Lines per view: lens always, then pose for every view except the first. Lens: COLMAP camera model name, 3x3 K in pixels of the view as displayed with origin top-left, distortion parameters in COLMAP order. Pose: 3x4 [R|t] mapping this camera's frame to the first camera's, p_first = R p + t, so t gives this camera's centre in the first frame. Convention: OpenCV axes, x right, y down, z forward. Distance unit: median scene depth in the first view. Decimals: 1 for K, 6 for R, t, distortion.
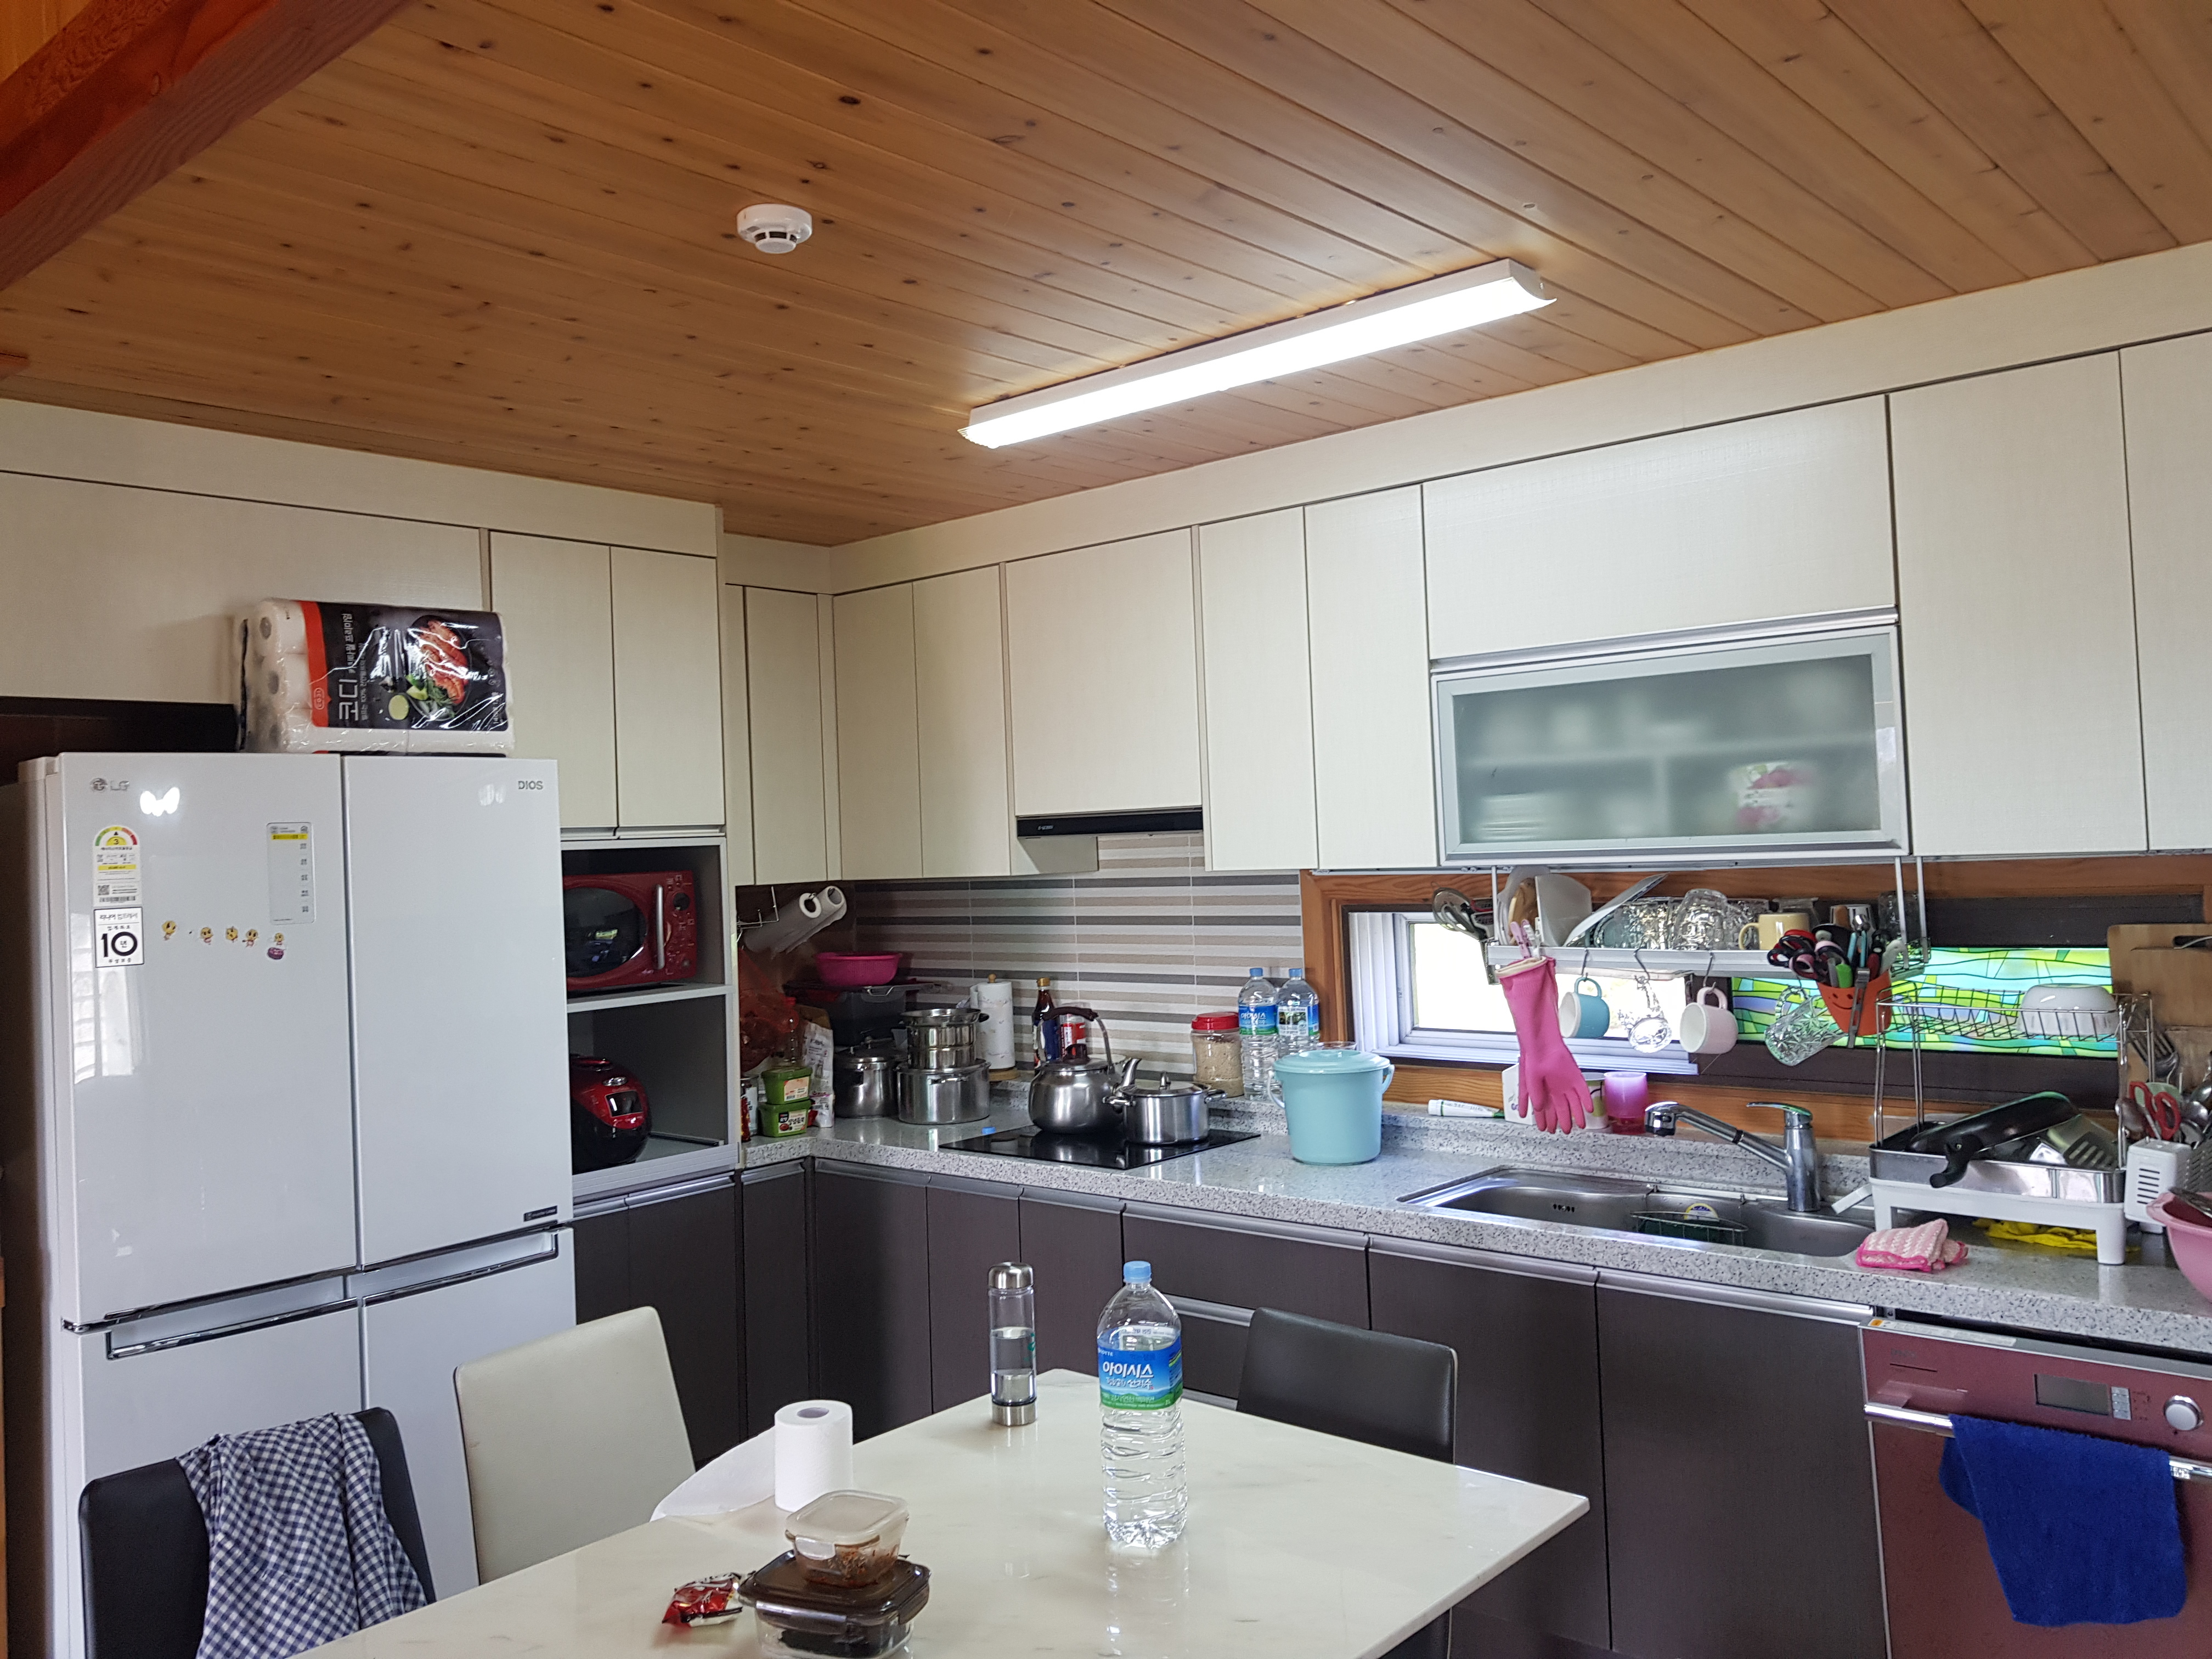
lens RADIAL K [[1734.0, 0, 1108.7], [0, 1734.0, 782.0], [0, 0, 1]] dist [0.126649, -0.244824]
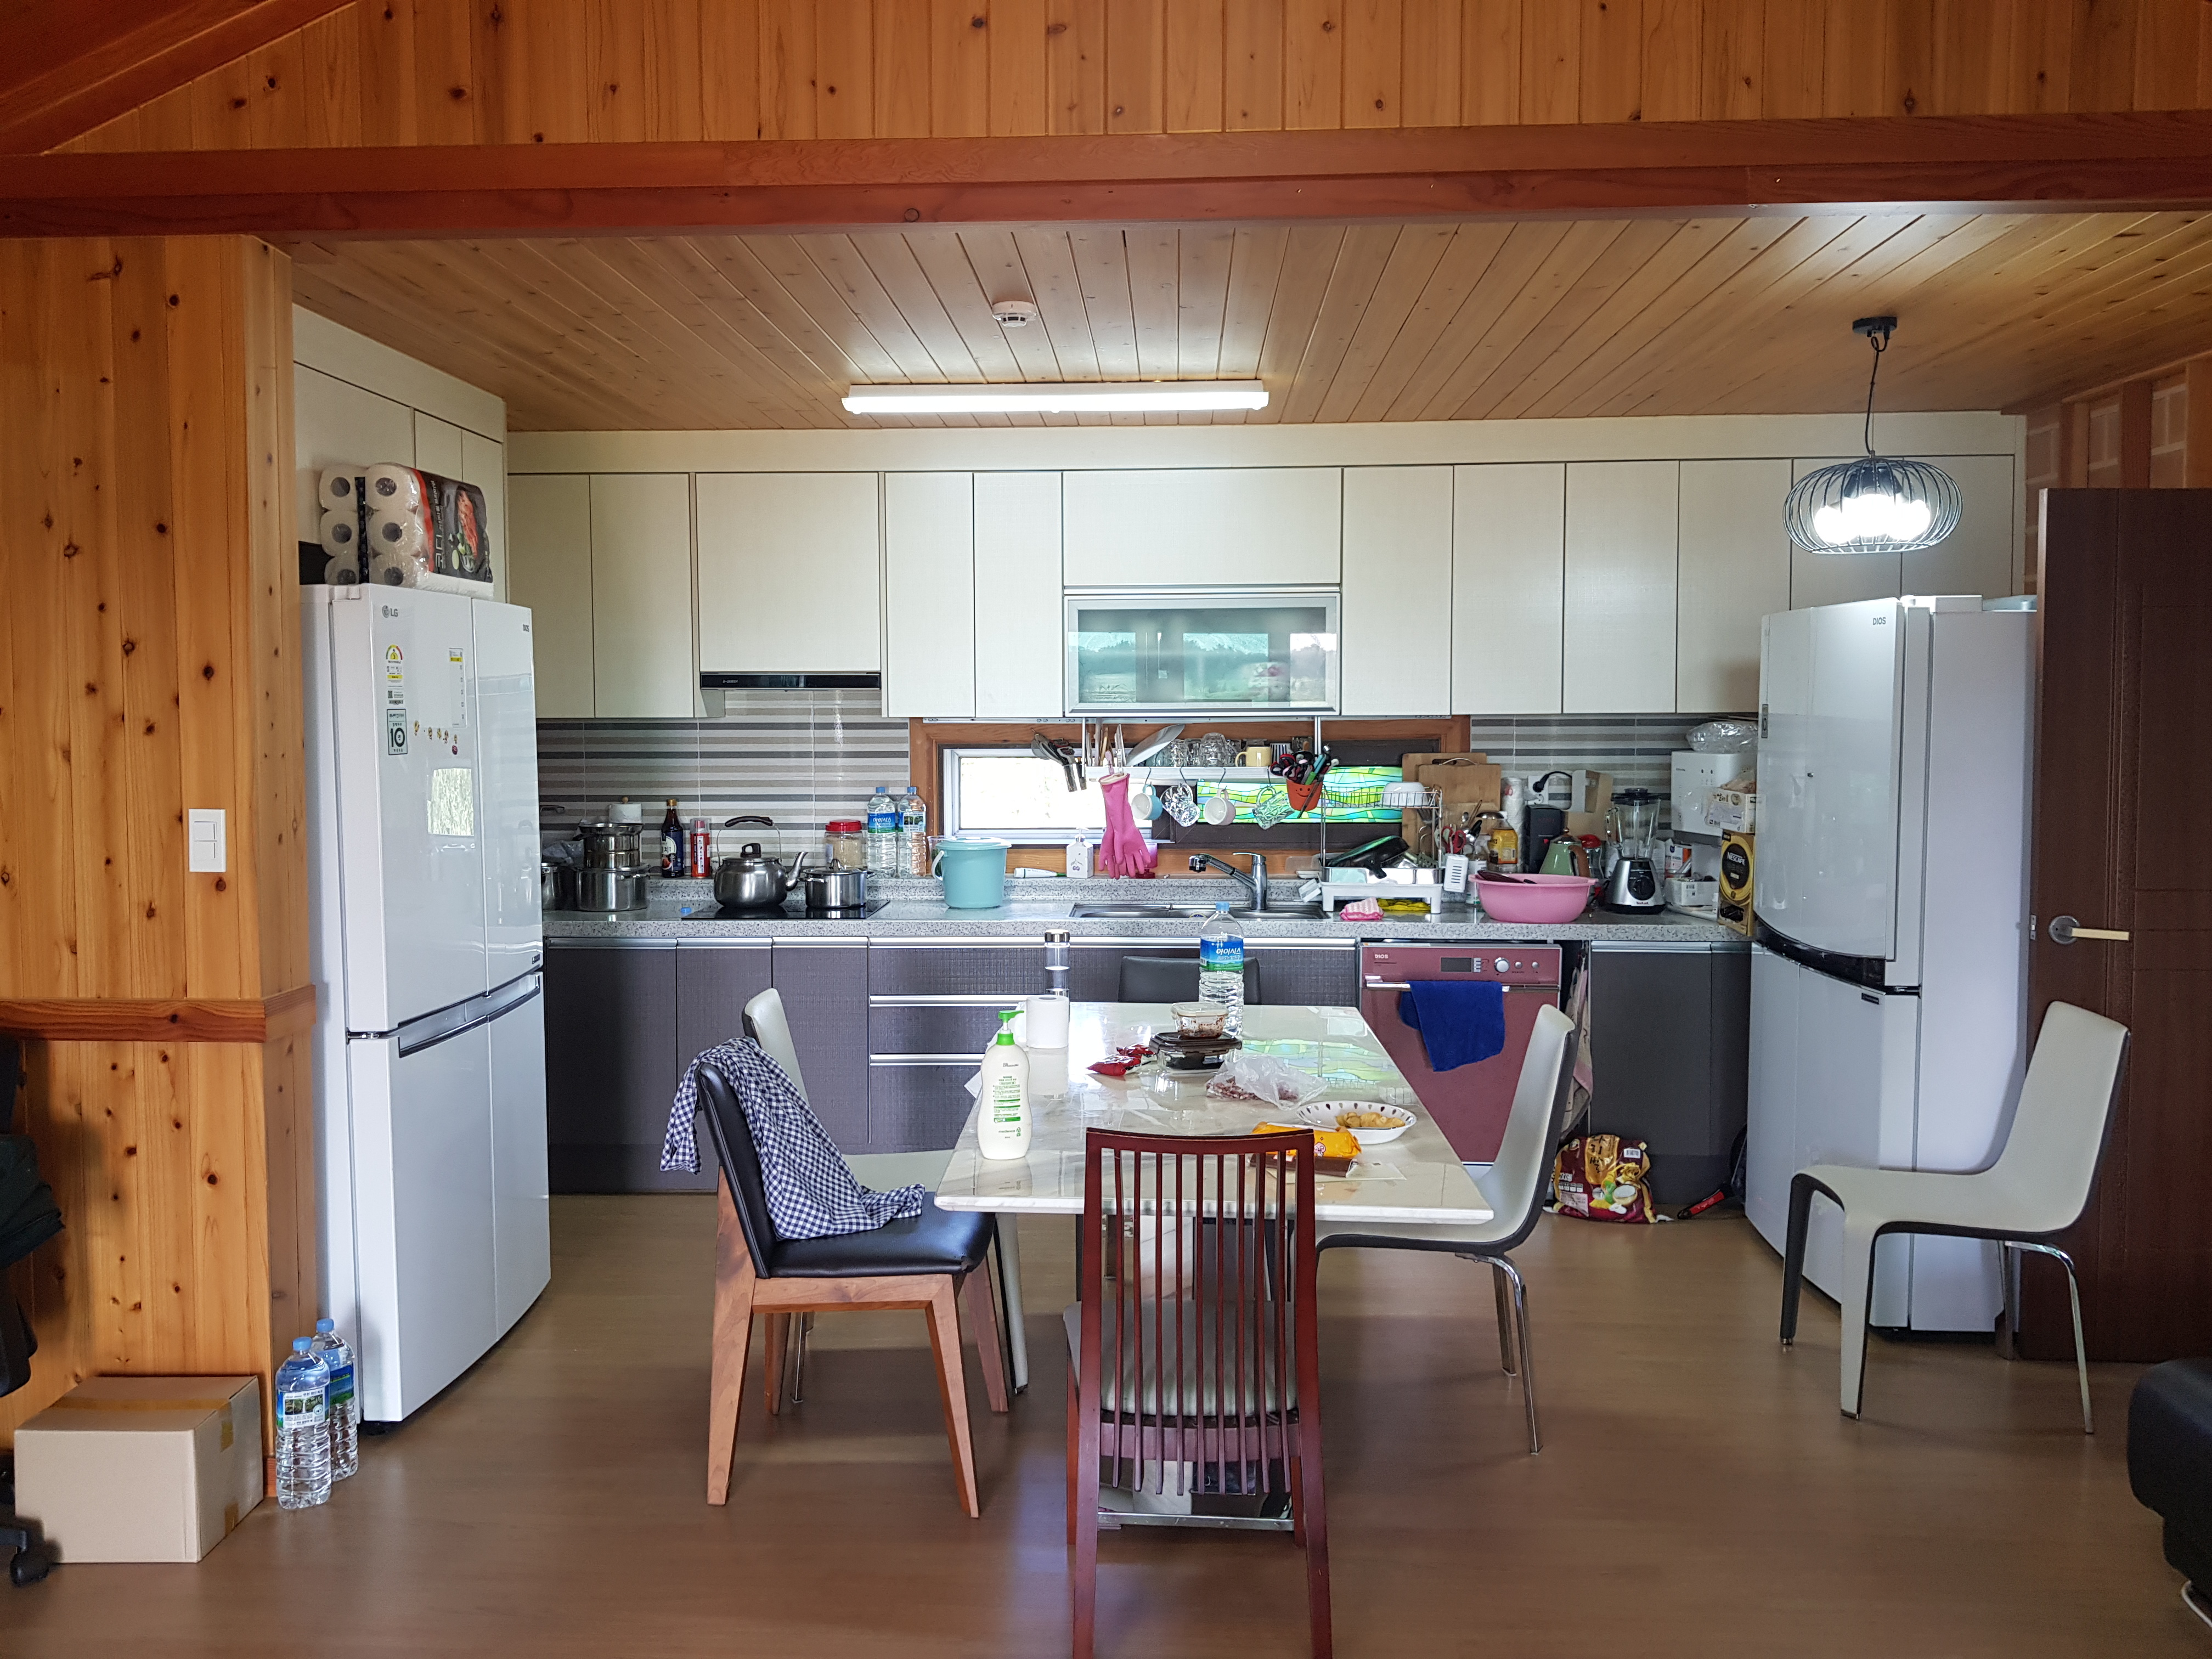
lens RADIAL K [[1729.1, 0, 1102.3], [0, 1729.1, 818.9], [0, 0, 1]] dist [0.103817, -0.164638]
pose [[0.777183, -0.004574, 0.629258, -0.705229], [-0.048100, 0.996616, 0.066652, 0.031081], [-0.627434, -0.082068, 0.774333, -0.229953]]
